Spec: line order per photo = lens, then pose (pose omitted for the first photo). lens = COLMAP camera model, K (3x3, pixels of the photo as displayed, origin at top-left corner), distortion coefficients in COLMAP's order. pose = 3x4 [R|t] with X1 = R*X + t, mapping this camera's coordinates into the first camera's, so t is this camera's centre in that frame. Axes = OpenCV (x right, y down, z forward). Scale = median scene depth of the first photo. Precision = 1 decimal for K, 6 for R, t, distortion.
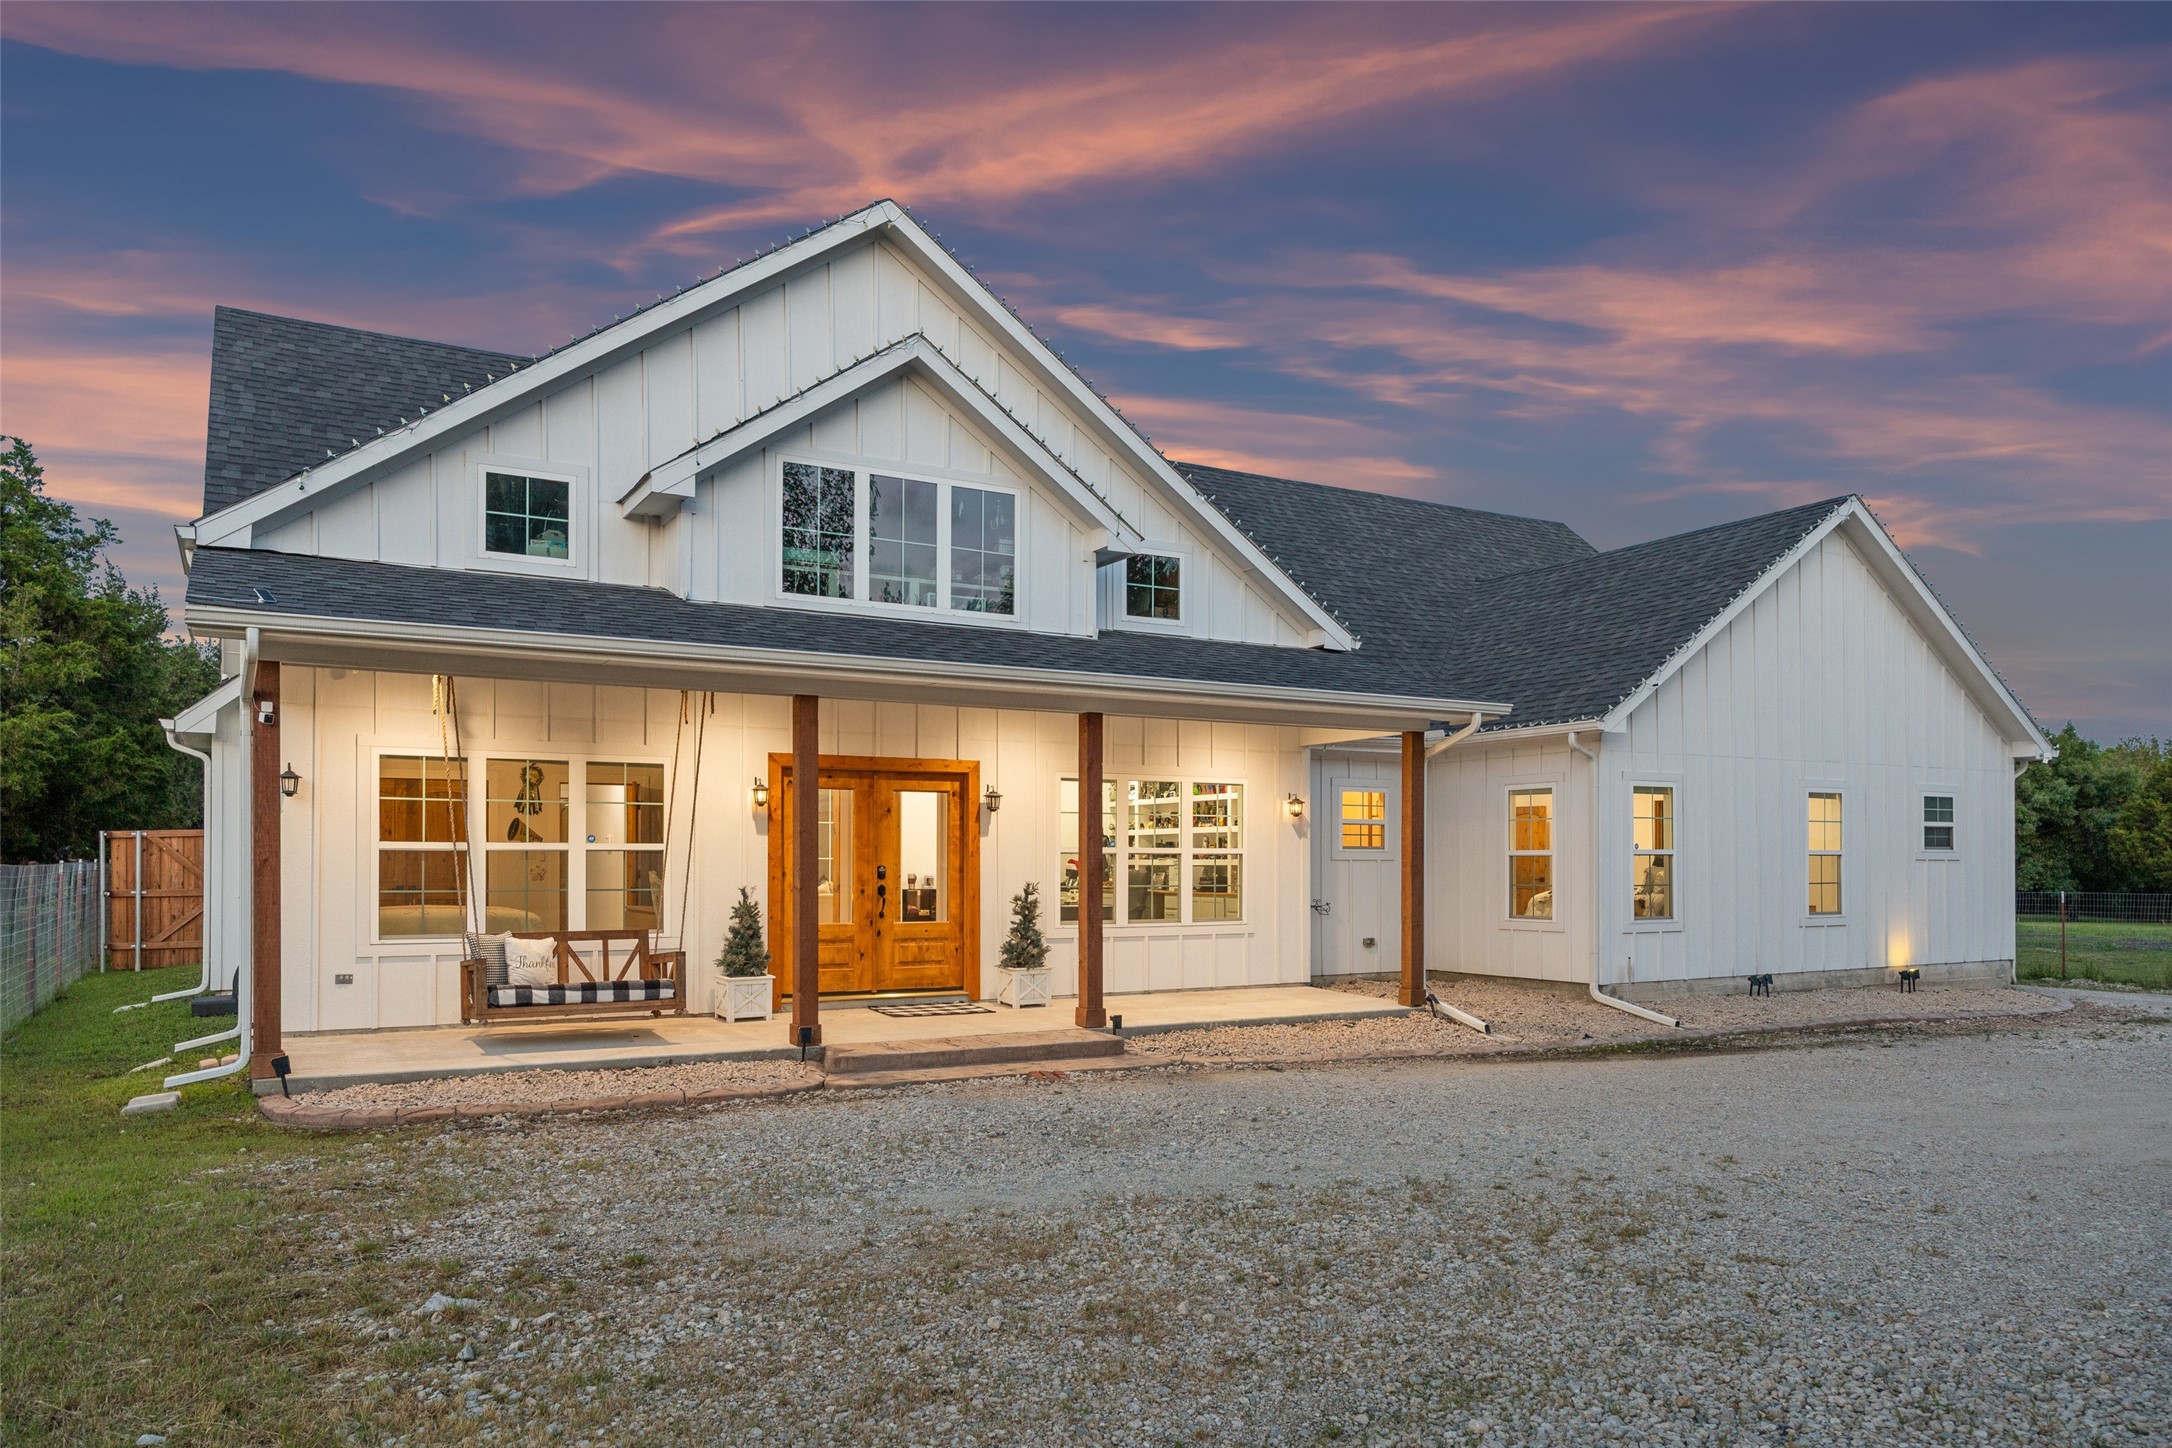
lens RADIAL K [[1407.1, 0, 1086.0], [0, 1407.1, 724.0], [0, 0, 1]] dist [-0.004368, 0.002246]
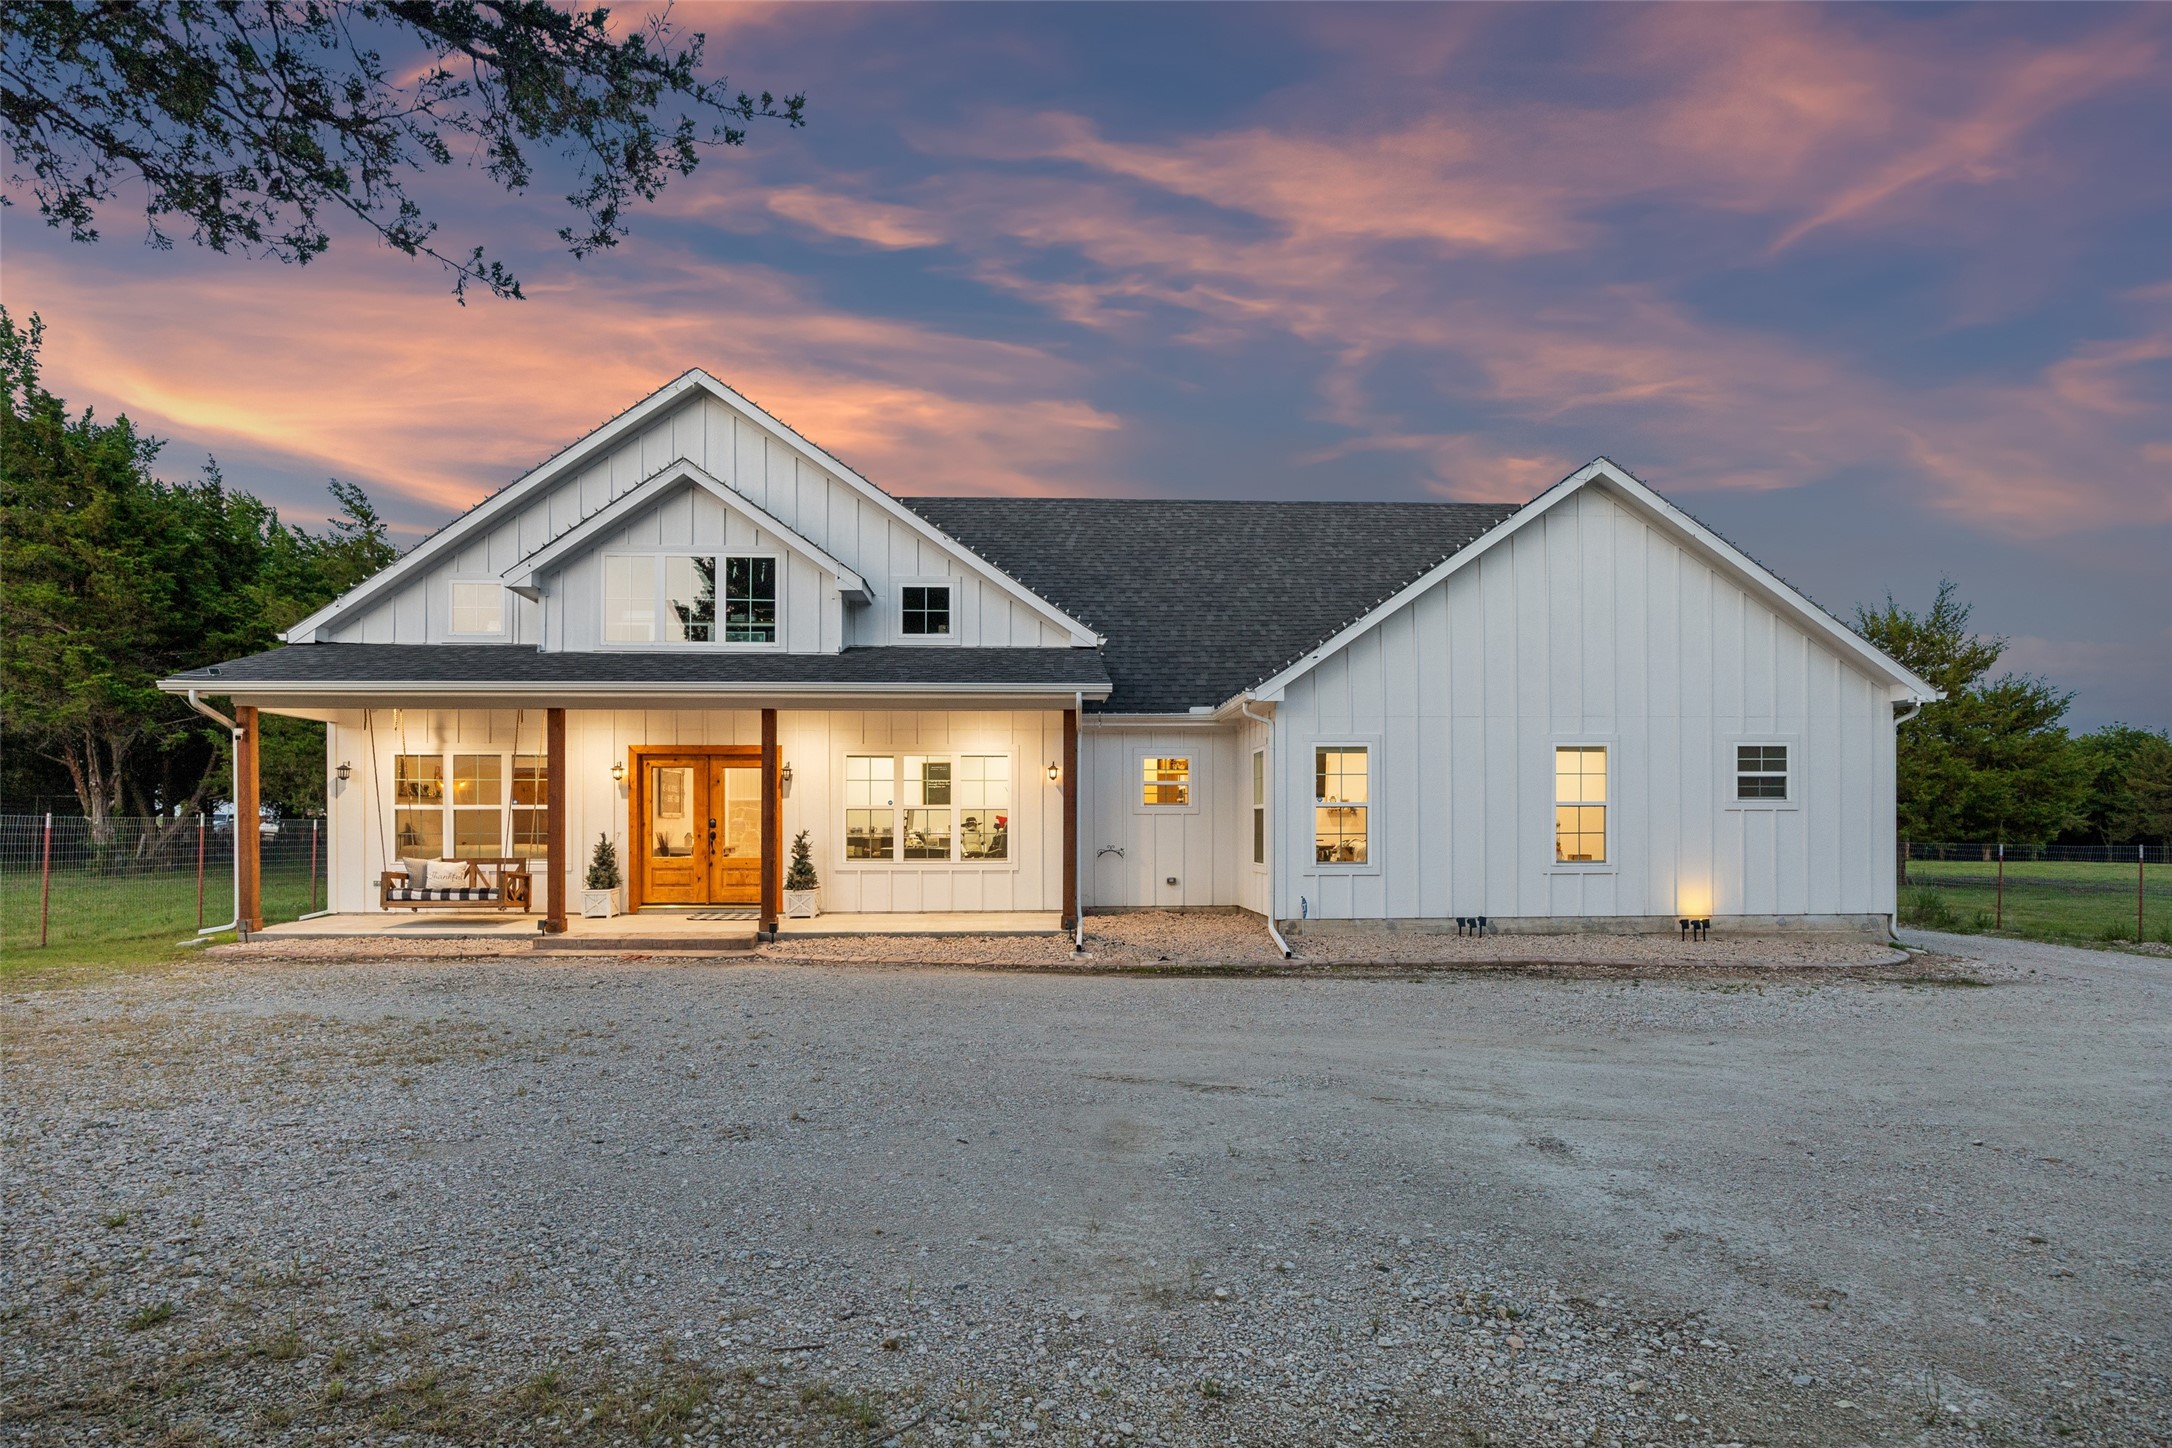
lens RADIAL K [[1117.4, 0, 1086.0], [0, 1117.4, 724.0], [0, 0, 1]] dist [-0.023174, -0.000028]
pose [[0.897026, -0.043034, -0.439877, 0.653811], [0.046100, 0.998930, -0.003718, 0.021370], [0.439567, -0.016943, 0.898050, 0.111052]]
